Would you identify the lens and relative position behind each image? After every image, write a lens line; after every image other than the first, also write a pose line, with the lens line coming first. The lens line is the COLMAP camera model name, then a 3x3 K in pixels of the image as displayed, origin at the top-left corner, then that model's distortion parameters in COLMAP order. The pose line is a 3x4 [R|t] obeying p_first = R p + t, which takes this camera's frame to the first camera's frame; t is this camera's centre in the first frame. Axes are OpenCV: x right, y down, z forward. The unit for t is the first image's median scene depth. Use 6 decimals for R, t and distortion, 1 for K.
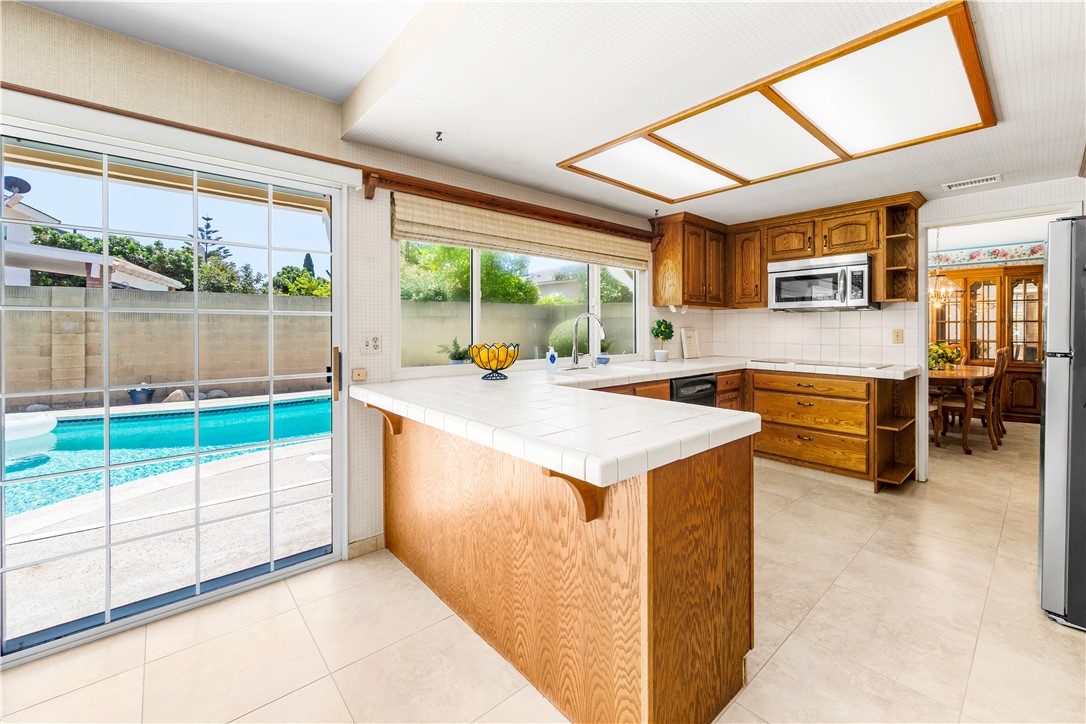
lens RADIAL K [[442.1, 0, 545.9], [0, 442.1, 328.4], [0, 0, 1]] dist [-0.003304, -0.000103]
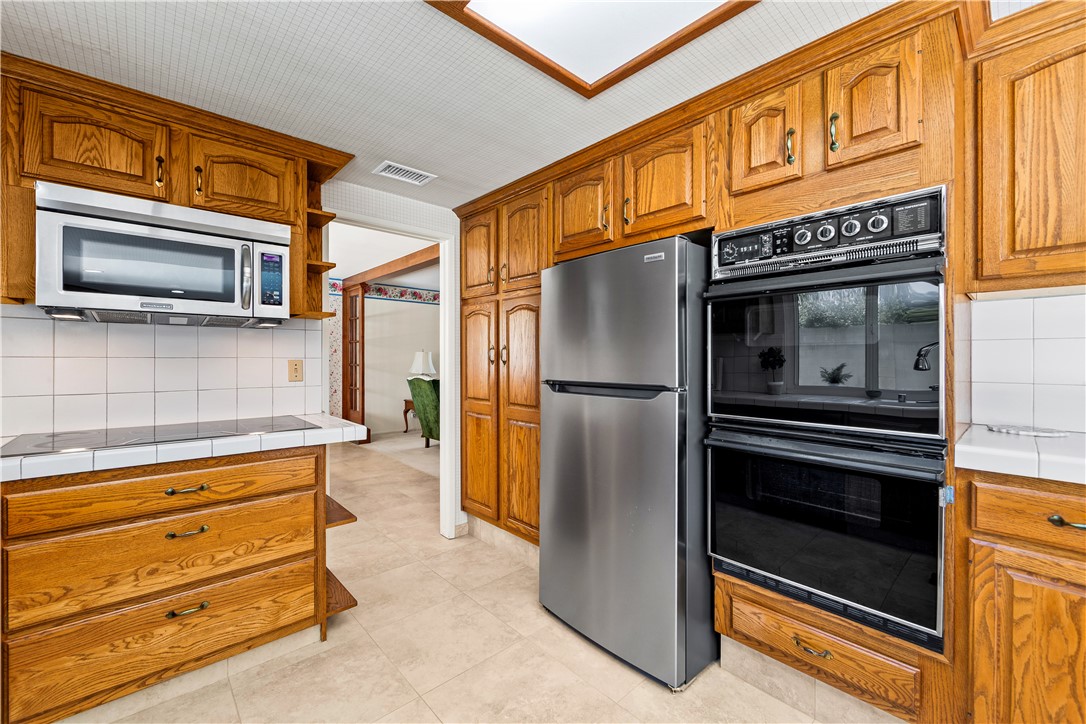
lens RADIAL K [[442.2, 0, 544.1], [0, 442.2, 358.6], [0, 0, 1]] dist [0.000971, 0.000184]
pose [[-0.019698, -0.003914, 0.999798, 0.146474], [-0.001134, 0.999992, 0.003892, -0.002752], [-0.999805, -0.001057, -0.019702, 0.671712]]
